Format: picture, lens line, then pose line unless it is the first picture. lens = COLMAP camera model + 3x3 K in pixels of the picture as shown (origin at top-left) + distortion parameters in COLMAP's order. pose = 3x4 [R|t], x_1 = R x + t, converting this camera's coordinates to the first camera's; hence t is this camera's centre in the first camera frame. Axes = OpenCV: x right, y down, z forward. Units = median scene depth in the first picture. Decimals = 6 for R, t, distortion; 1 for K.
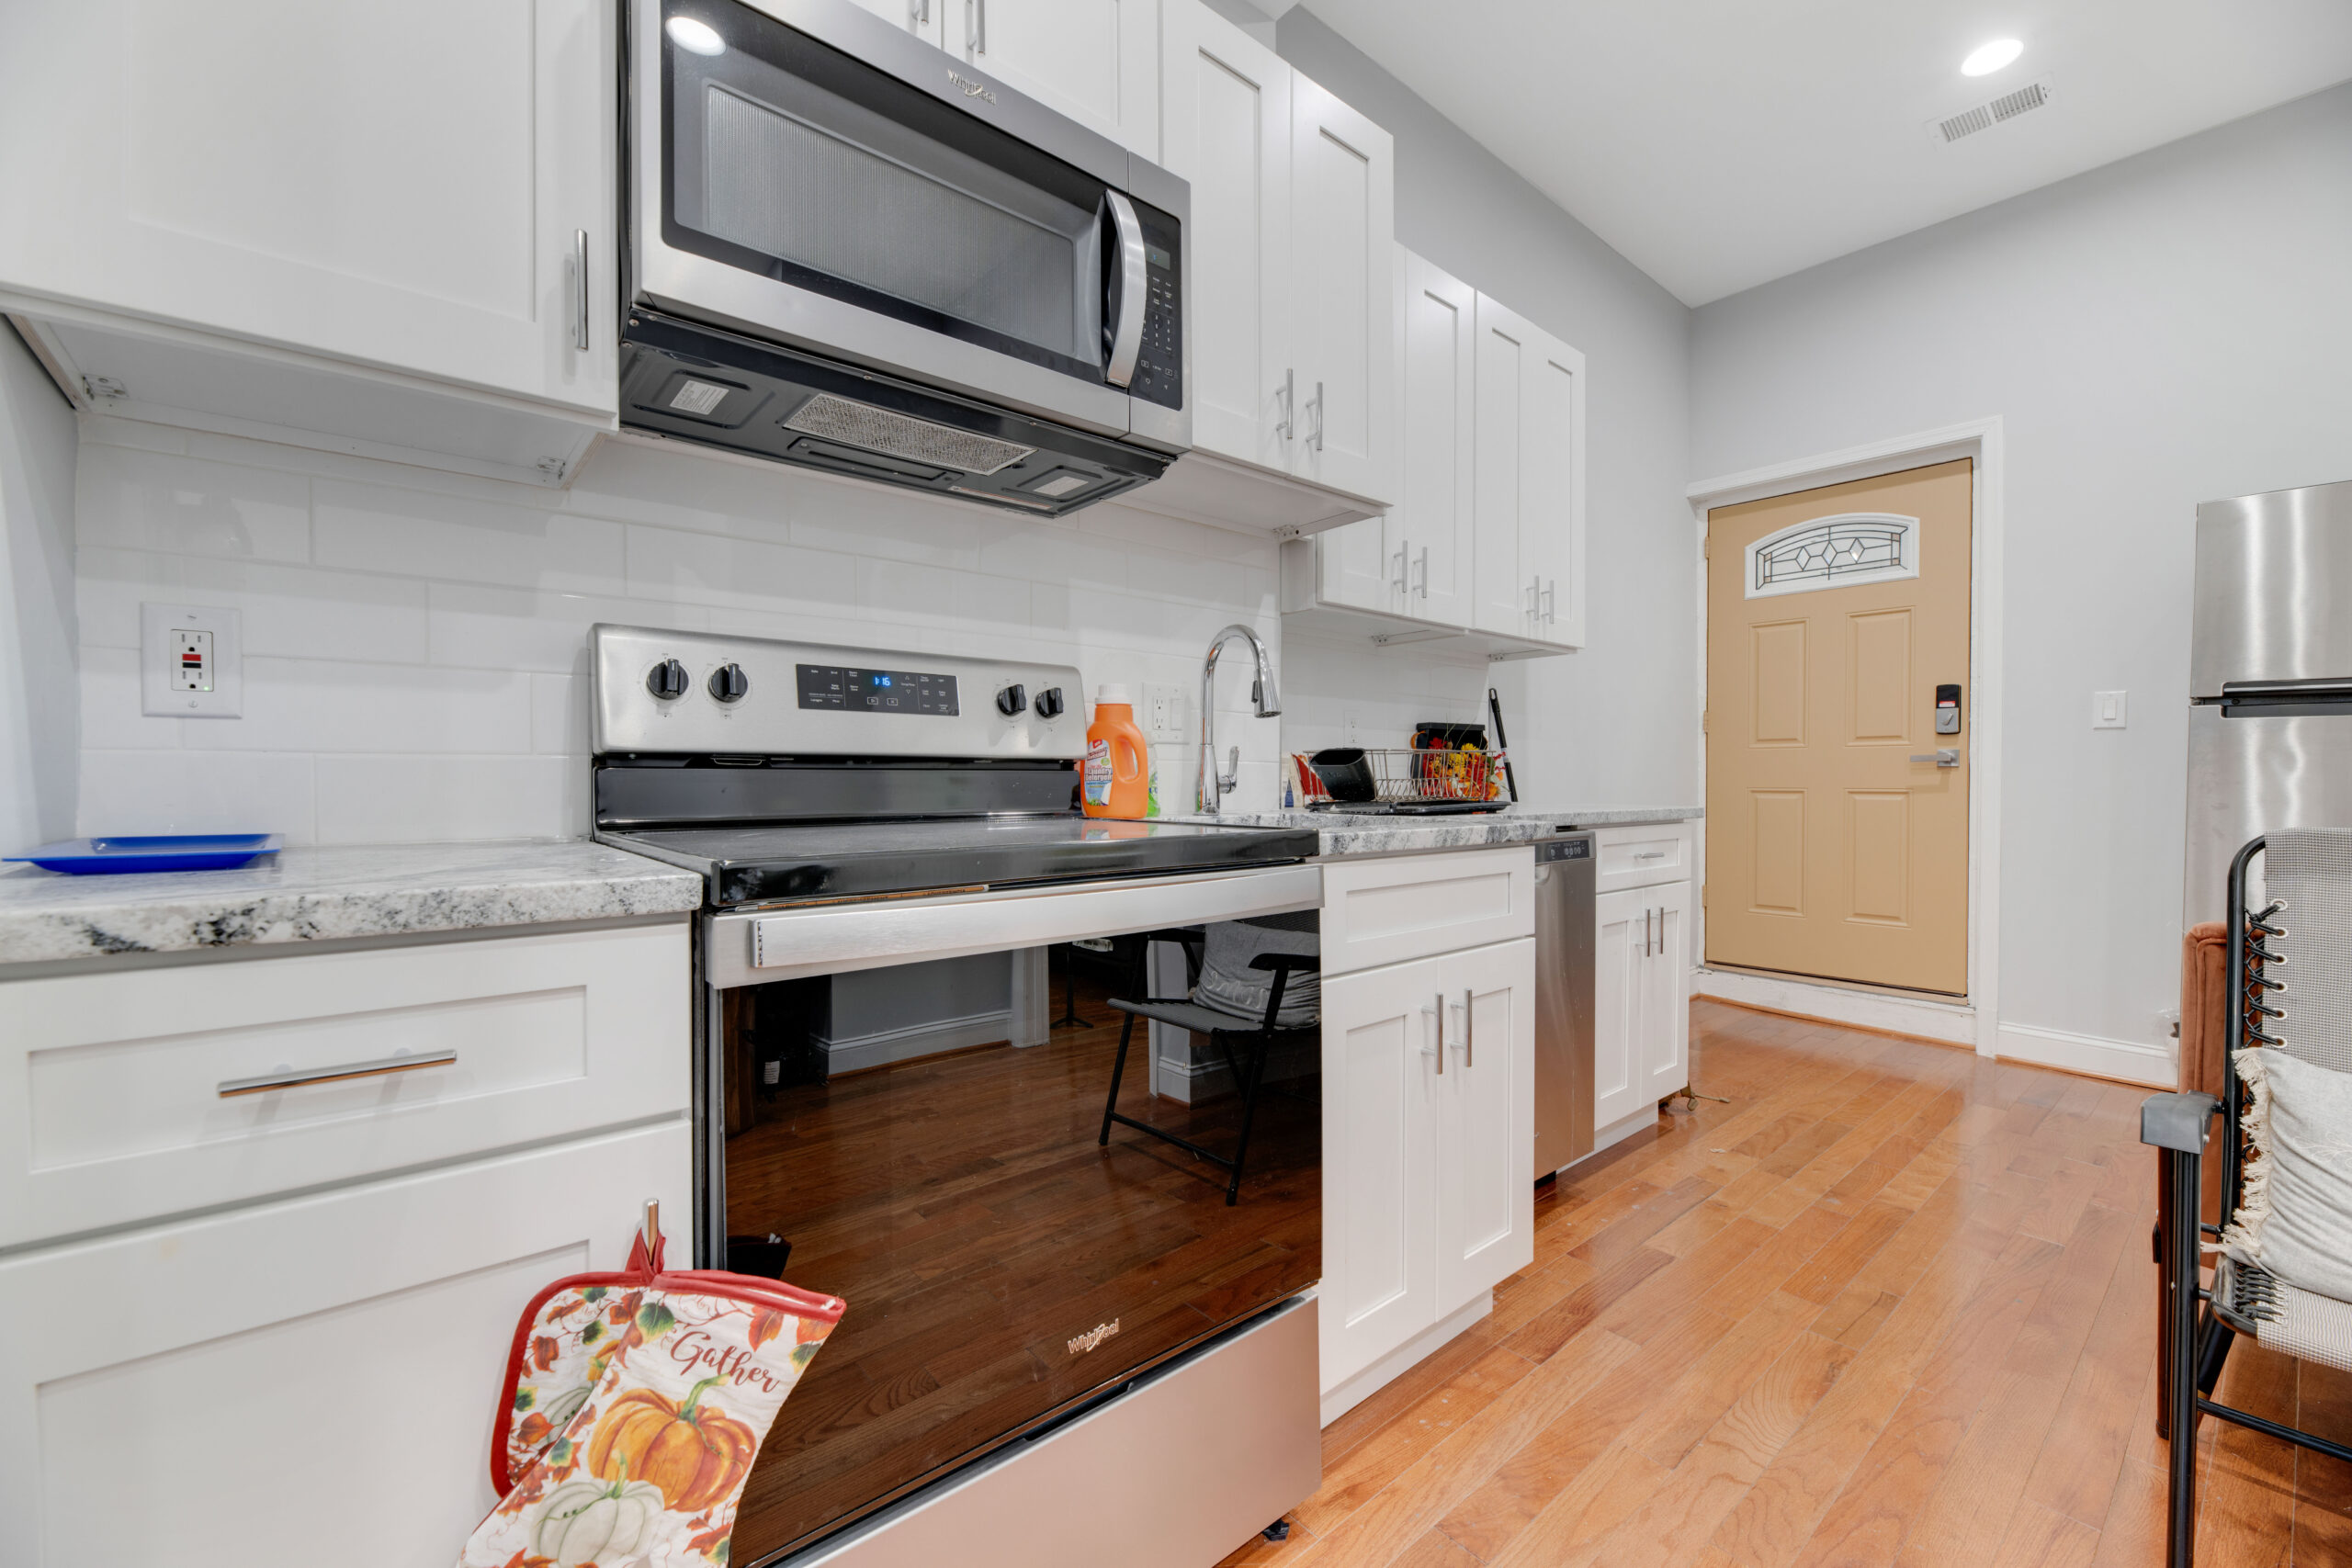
lens RADIAL K [[951.3, 0, 1167.8], [0, 951.3, 777.9], [0, 0, 1]] dist [0.000368, -0.000081]
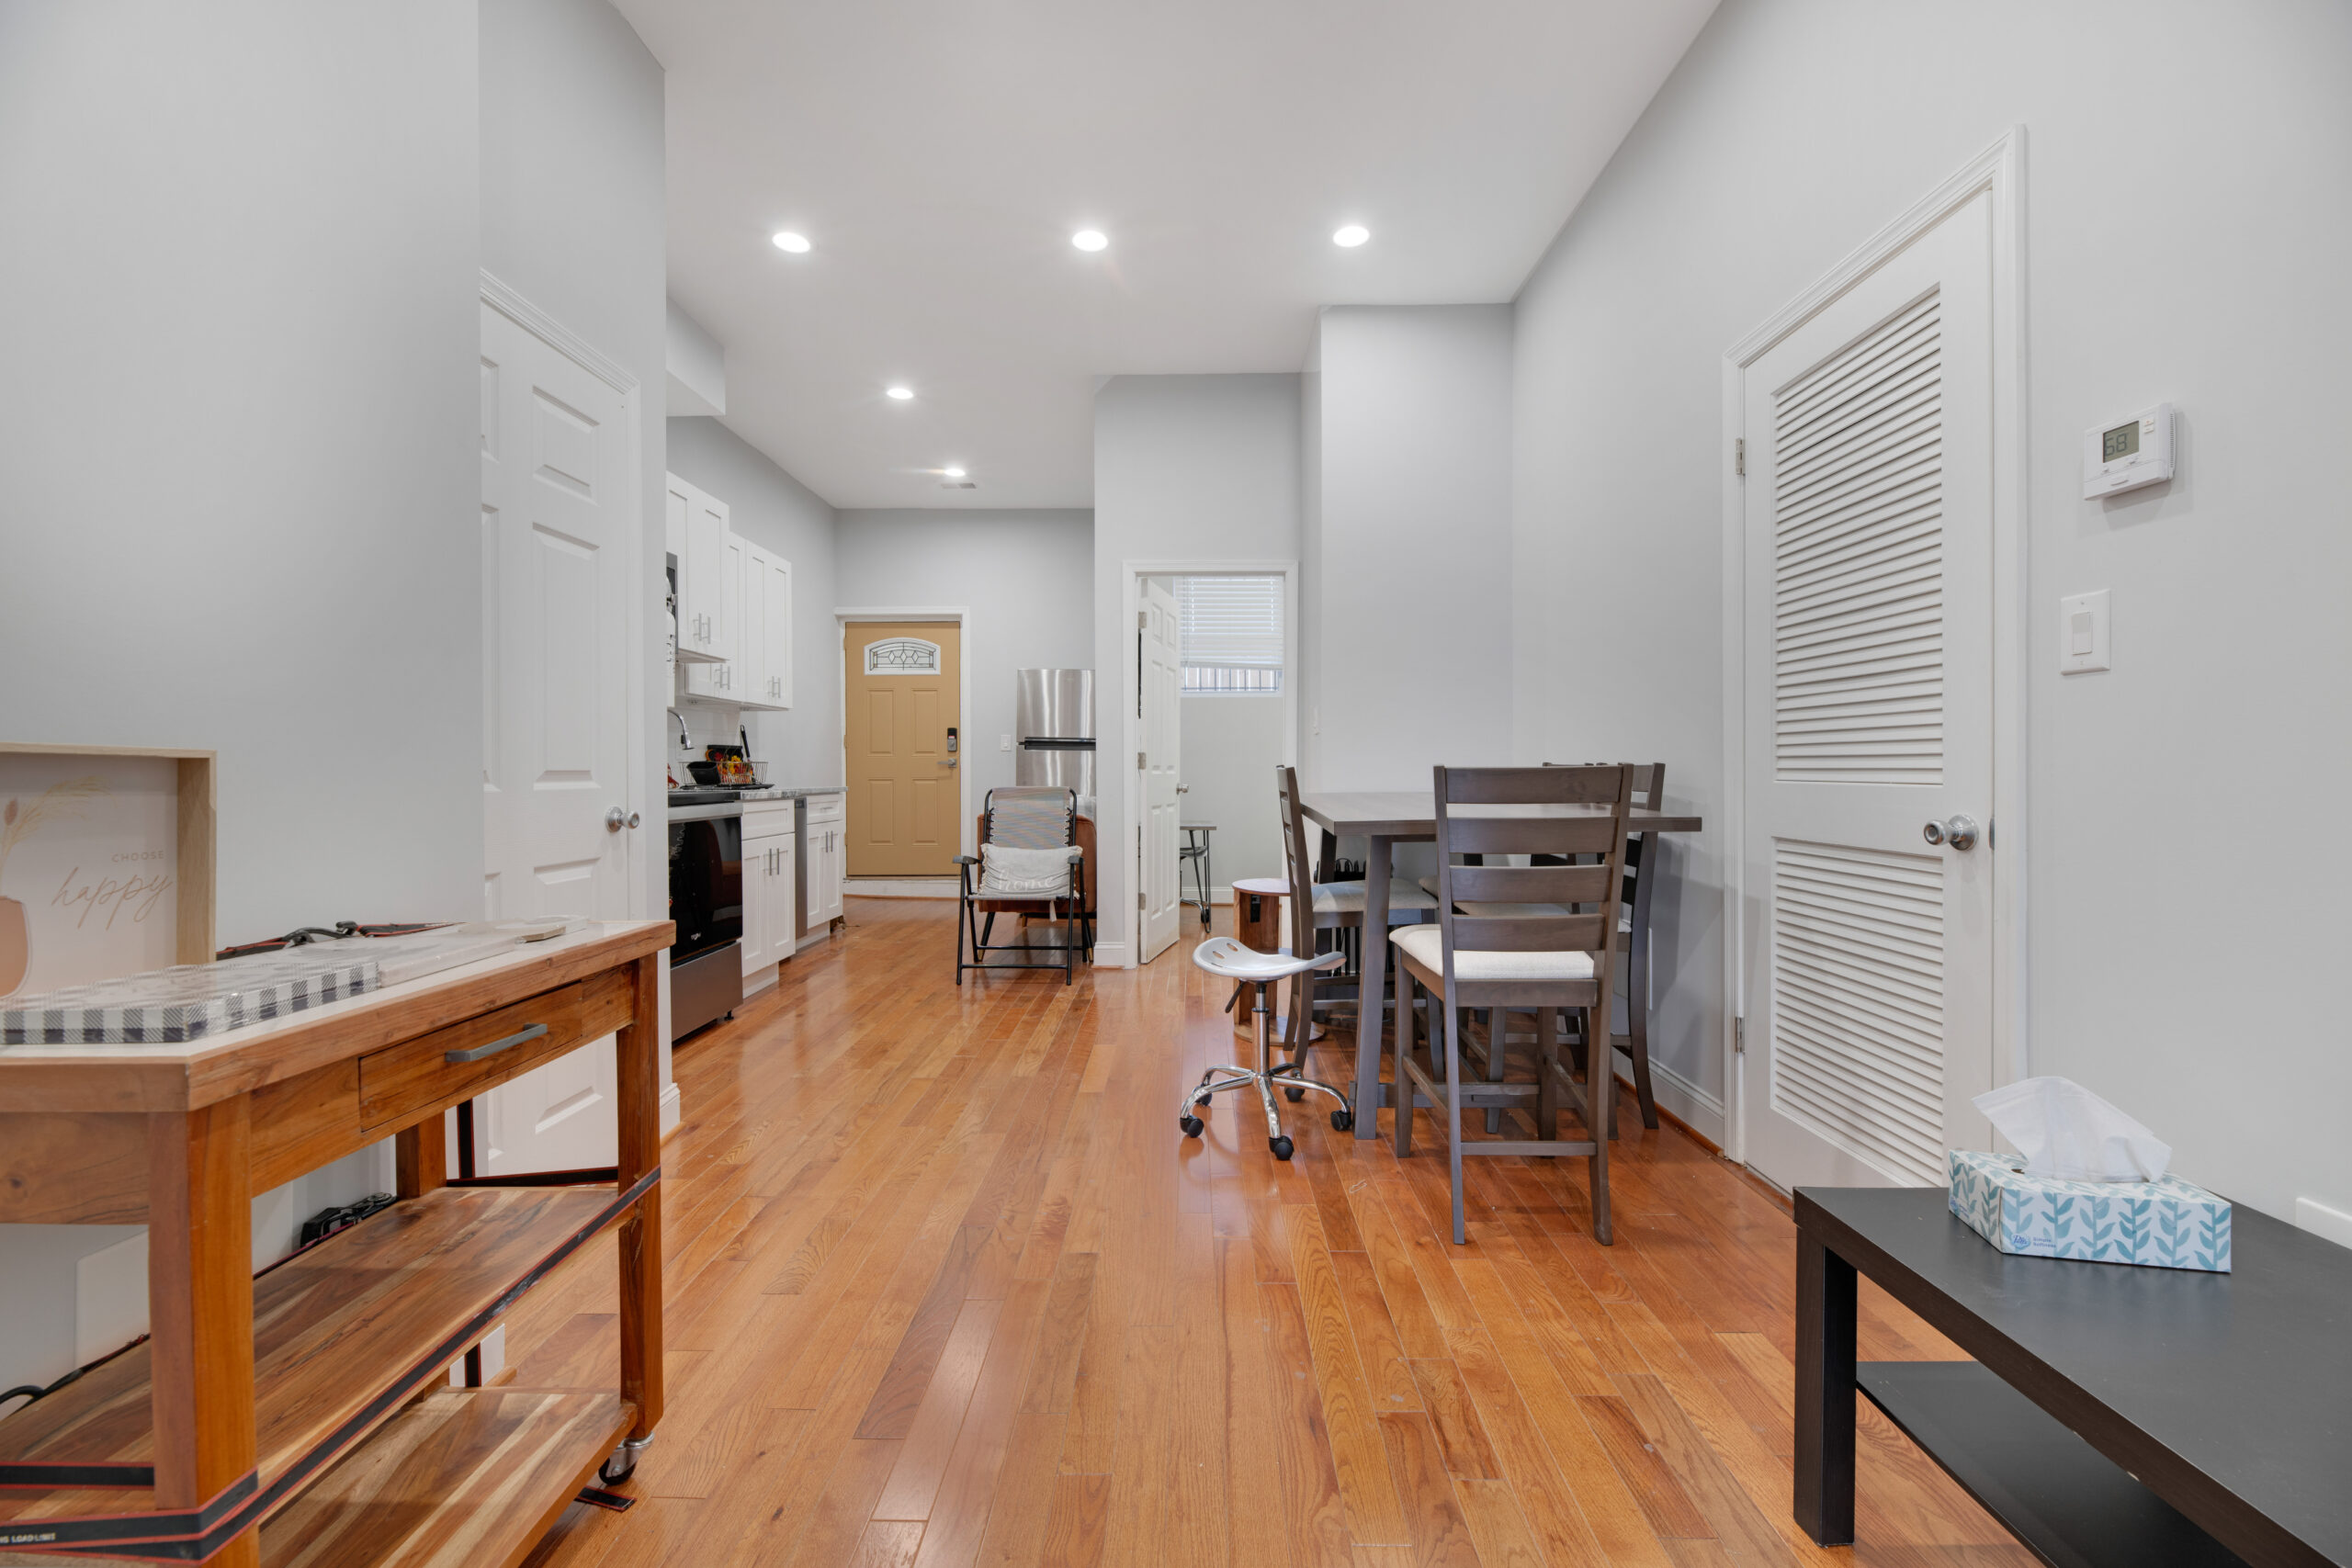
lens RADIAL K [[951.3, 0, 1167.8], [0, 951.3, 777.9], [0, 0, 1]] dist [0.000368, -0.000081]
pose [[0.659623, -0.011043, 0.751516, -0.550332], [0.006946, 0.999939, 0.008597, -0.002779], [-0.751565, -0.000451, 0.659659, -0.919960]]
